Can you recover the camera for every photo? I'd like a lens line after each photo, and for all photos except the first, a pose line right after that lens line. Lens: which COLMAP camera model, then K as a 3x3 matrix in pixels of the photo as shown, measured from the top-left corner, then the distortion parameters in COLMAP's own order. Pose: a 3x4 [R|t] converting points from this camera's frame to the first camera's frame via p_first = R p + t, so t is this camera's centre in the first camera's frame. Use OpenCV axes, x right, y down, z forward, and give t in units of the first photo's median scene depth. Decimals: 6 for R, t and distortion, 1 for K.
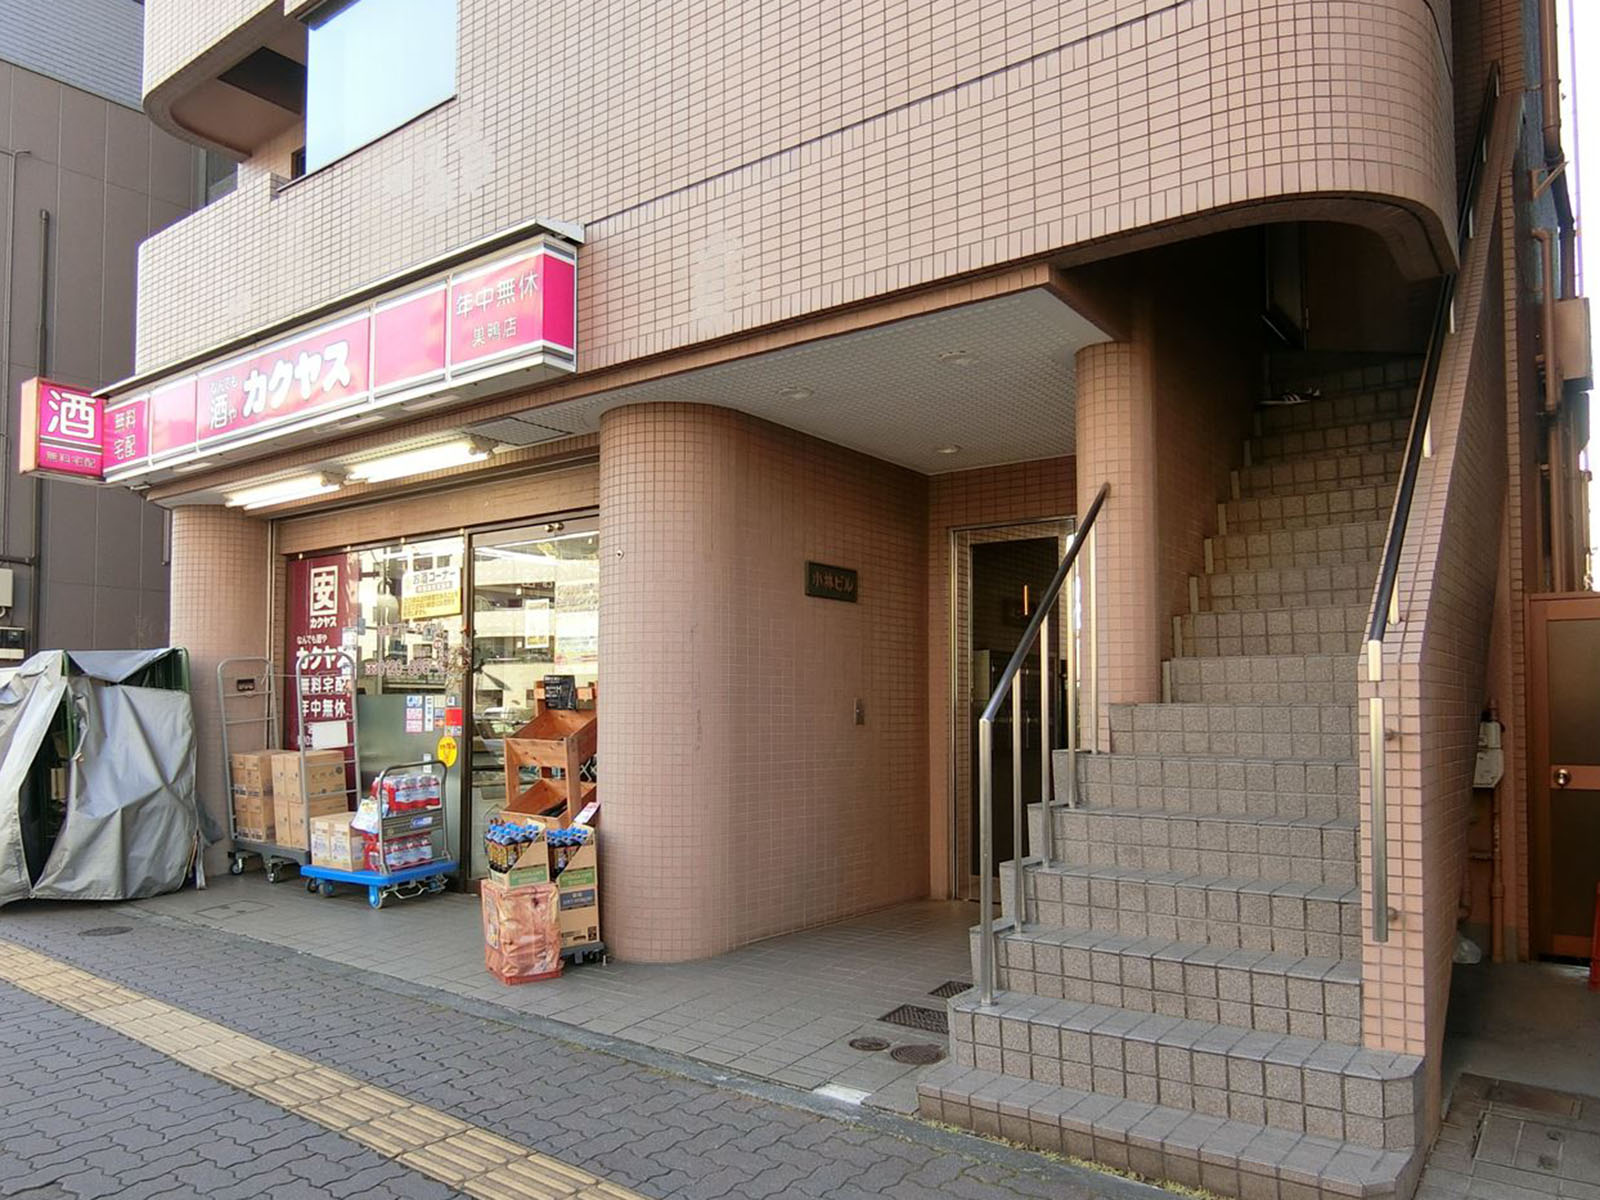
lens RADIAL K [[1120.9, 0, 796.4], [0, 1120.9, 704.7], [0, 0, 1]] dist [-0.012286, -0.001447]
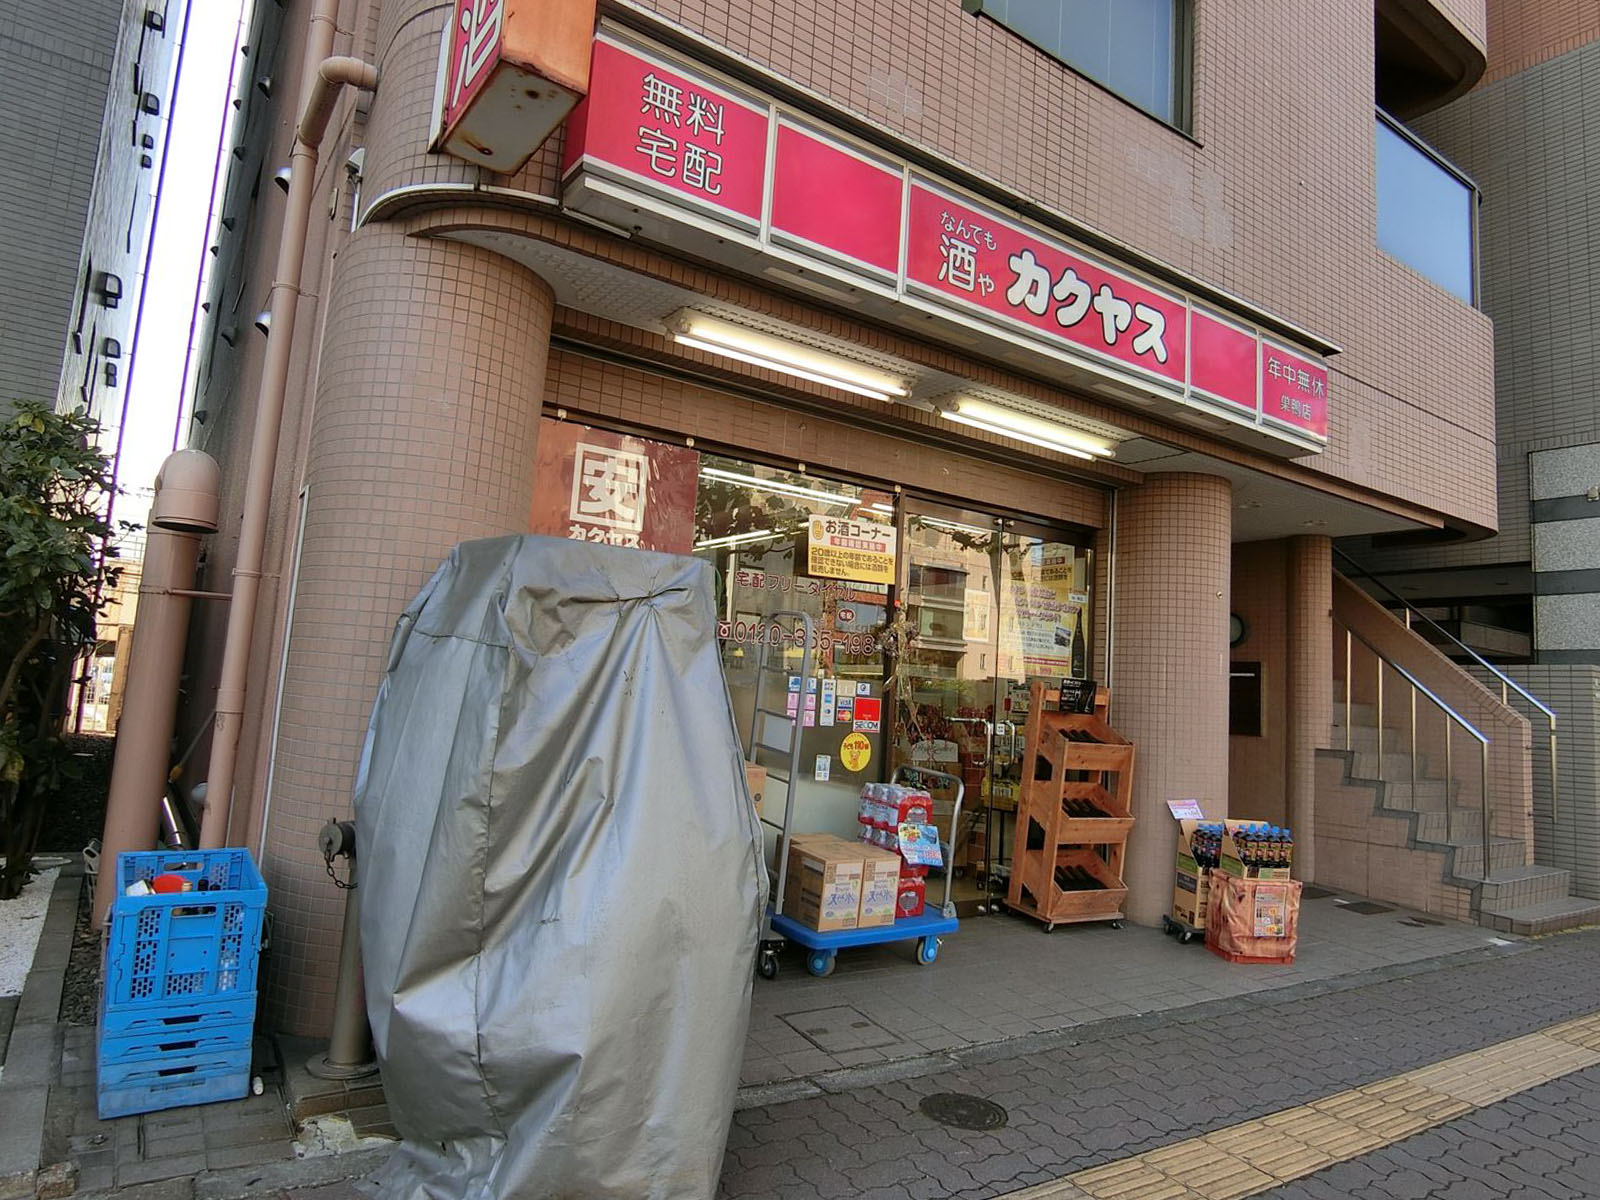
lens RADIAL K [[996.2, 0, 800.3], [0, 996.2, 590.8], [0, 0, 1]] dist [-0.011955, -0.001582]
pose [[0.327023, 0.124960, 0.936718, -5.231941], [-0.064106, 0.991869, -0.109937, 0.043161], [-0.942840, -0.024097, 0.332374, 4.229498]]
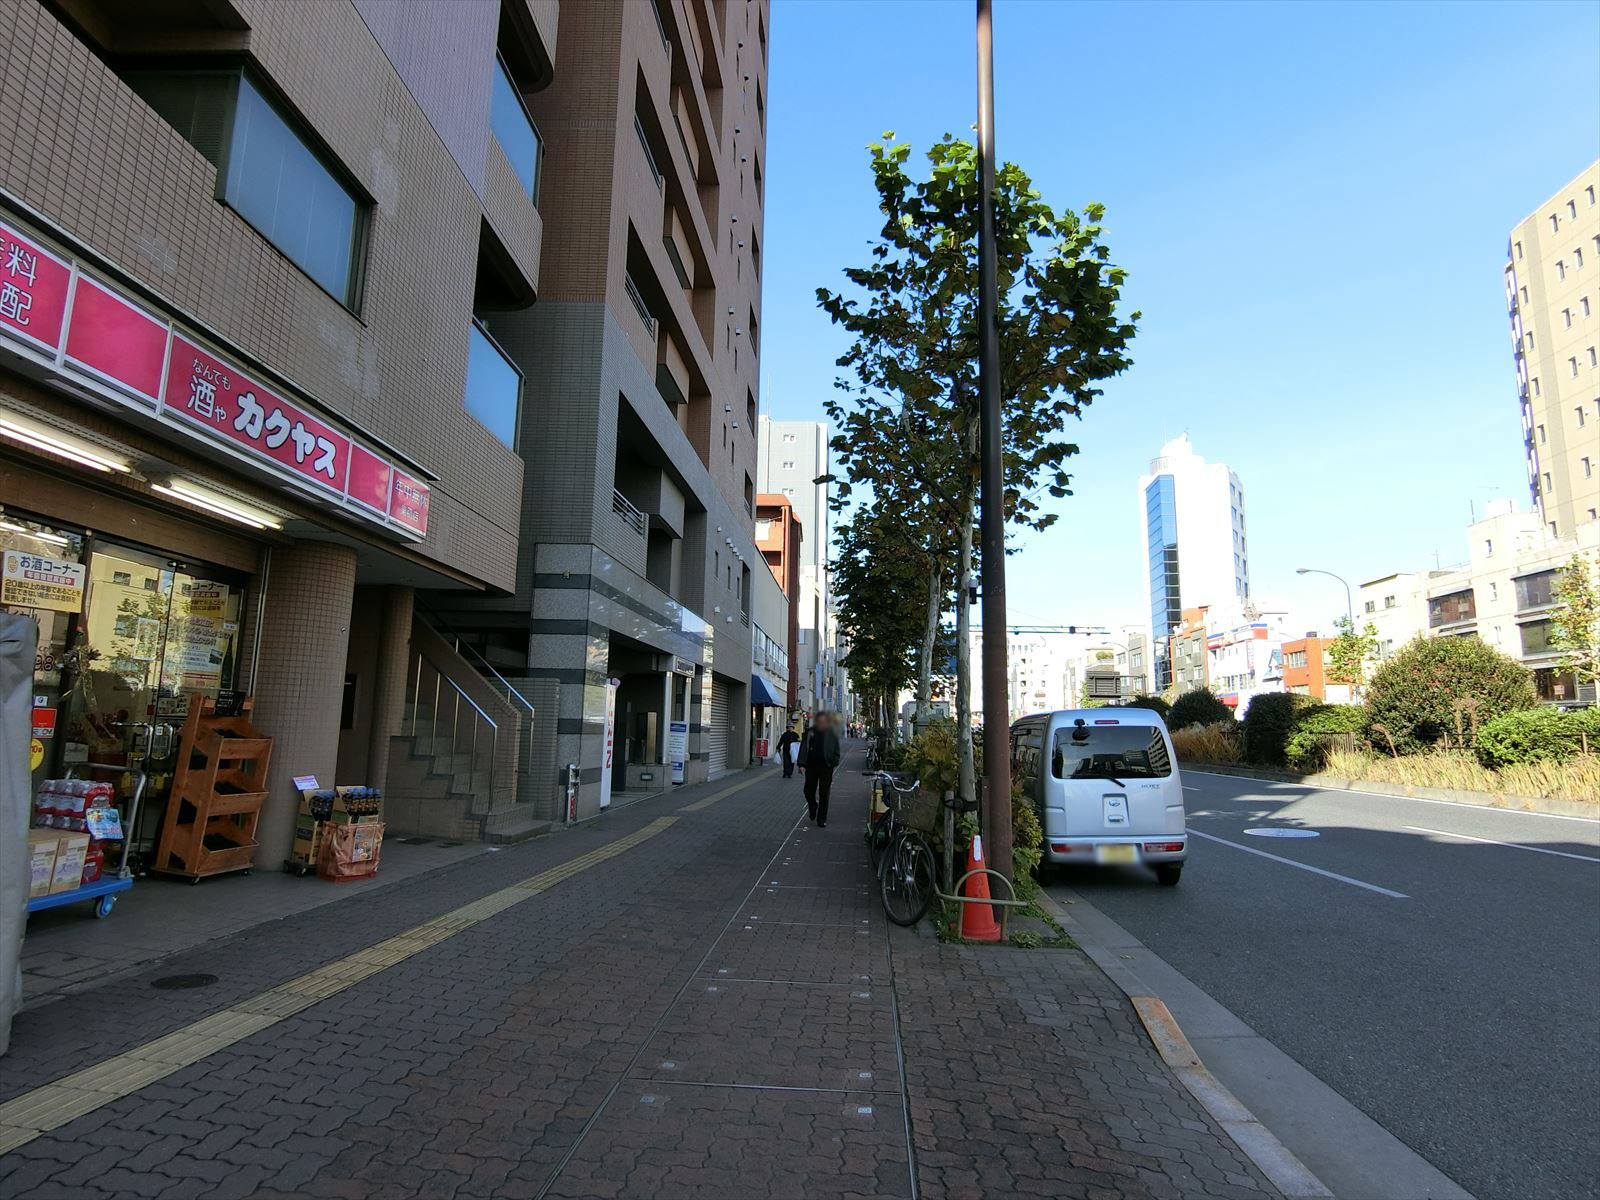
lens RADIAL K [[898.2, 0, 800.0], [0, 898.2, 600.0], [0, 0, 1]] dist [-0.002730, 0.000741]
pose [[-0.562653, 0.109550, 0.819402, -6.769998], [-0.029666, 0.987867, -0.152444, 0.045946], [-0.826161, -0.110081, -0.552576, 4.707049]]
